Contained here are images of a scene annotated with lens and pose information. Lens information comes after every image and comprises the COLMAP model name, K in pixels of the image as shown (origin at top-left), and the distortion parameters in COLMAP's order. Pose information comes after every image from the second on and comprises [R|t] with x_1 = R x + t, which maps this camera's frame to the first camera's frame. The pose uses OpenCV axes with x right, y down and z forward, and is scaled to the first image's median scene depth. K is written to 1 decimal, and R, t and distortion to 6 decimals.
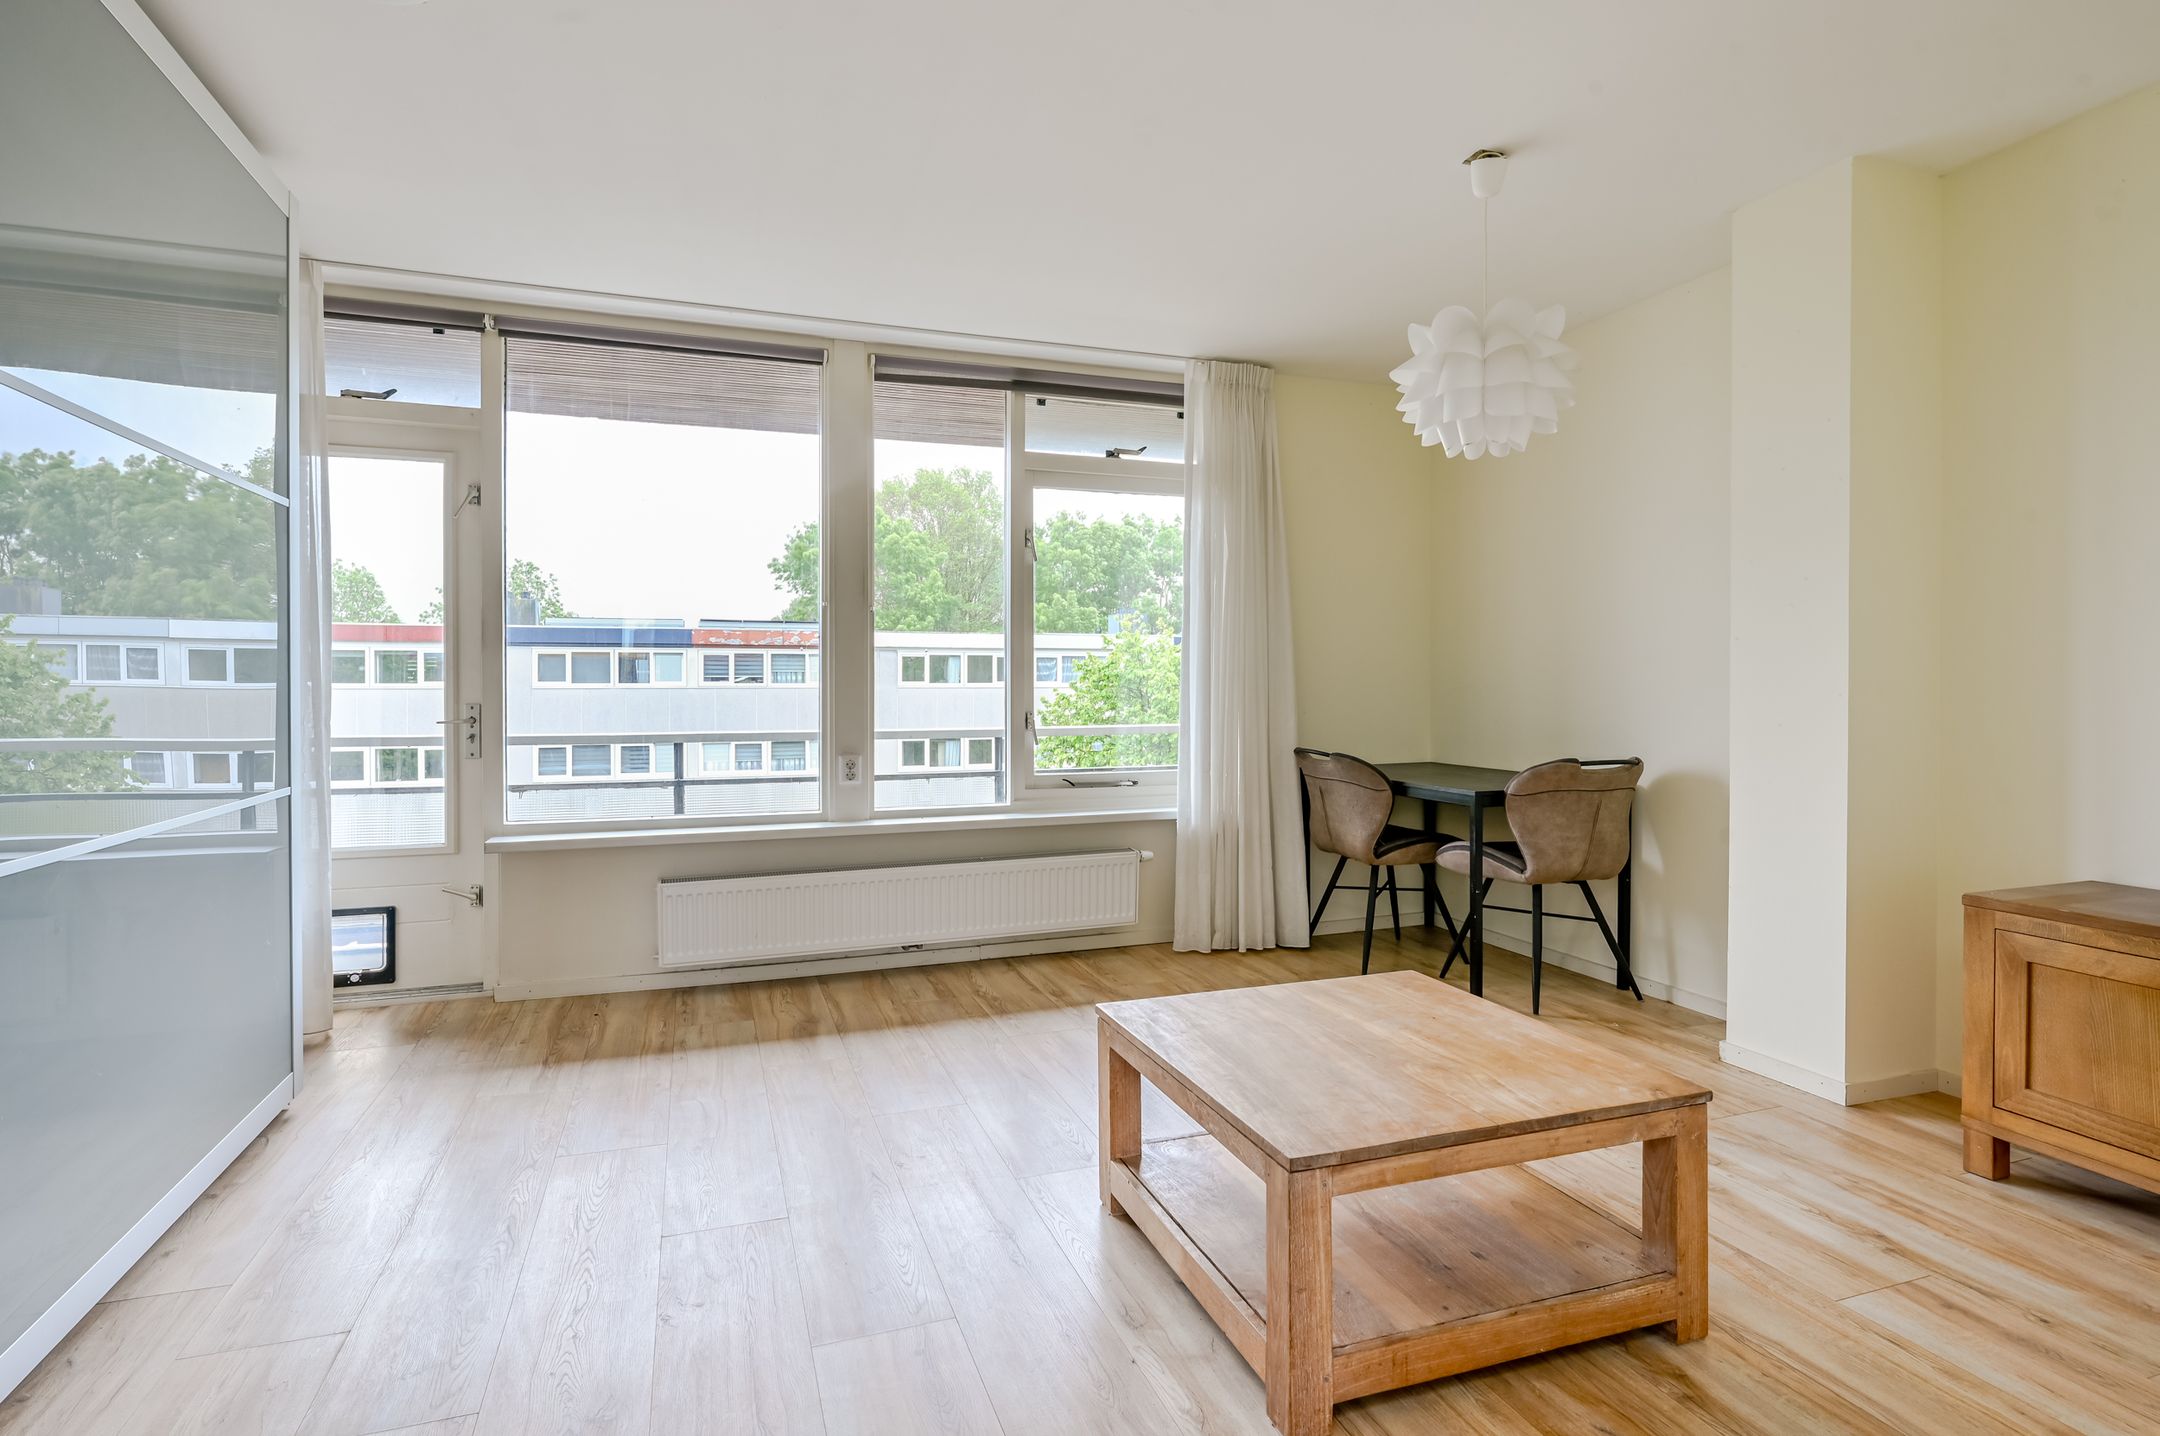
lens RADIAL K [[1080.0, 0, 1083.8], [0, 1080.0, 687.0], [0, 0, 1]] dist [0.001918, 0.000801]
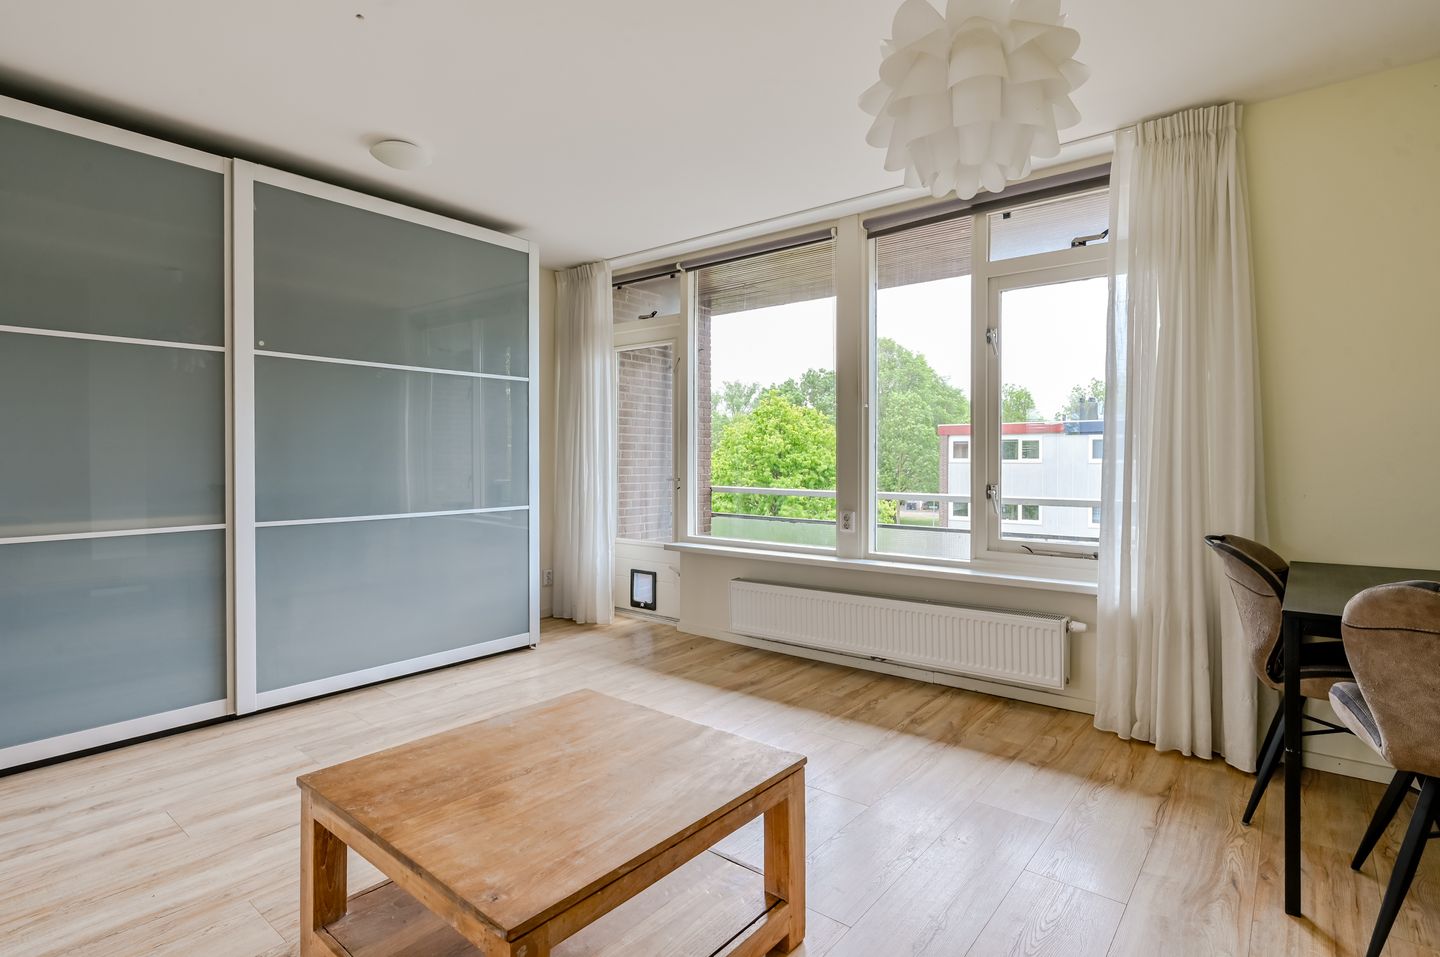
lens RADIAL K [[726.1, 0, 706.4], [0, 726.1, 458.6], [0, 0, 1]] dist [0.000367, -0.000041]
pose [[0.513084, -0.000460, -0.858339, 0.503127], [-0.003799, 0.999989, -0.002806, -0.001849], [0.858330, 0.004700, 0.513076, 0.360989]]
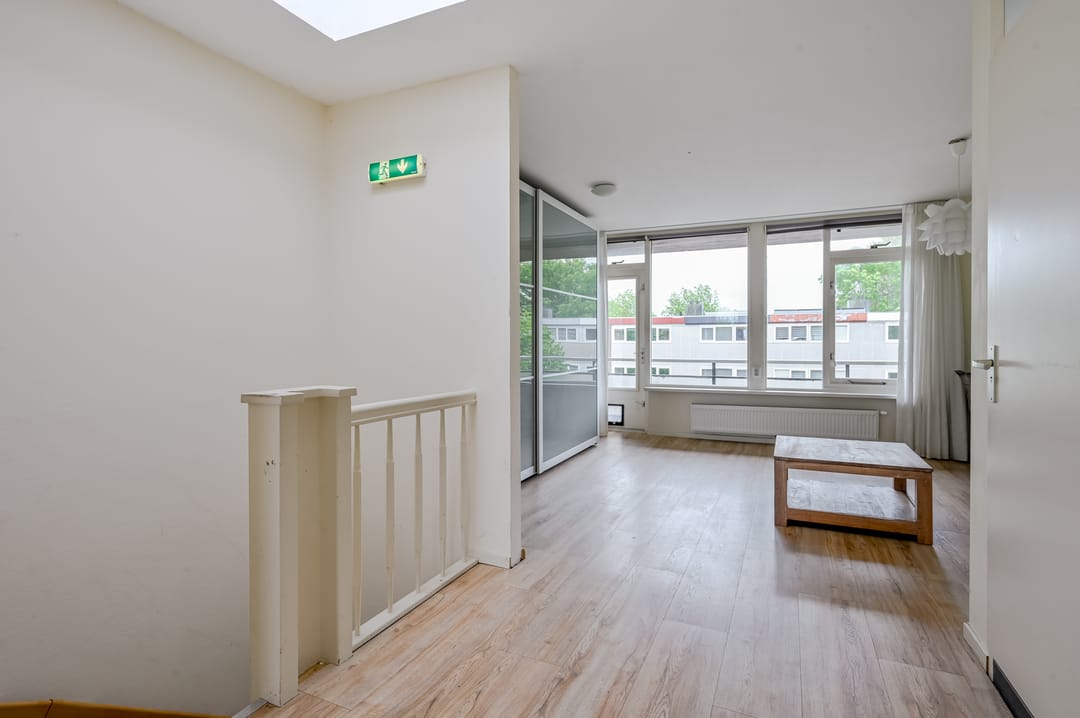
lens RADIAL K [[540.0, 0, 541.9], [0, 540.0, 343.5], [0, 0, 1]] dist [0.001918, 0.000801]
pose [[0.716160, 0.002365, -0.697932, 0.377324], [-0.000829, 0.999996, 0.002538, -0.002941], [0.697936, -0.001239, 0.716159, -0.423684]]
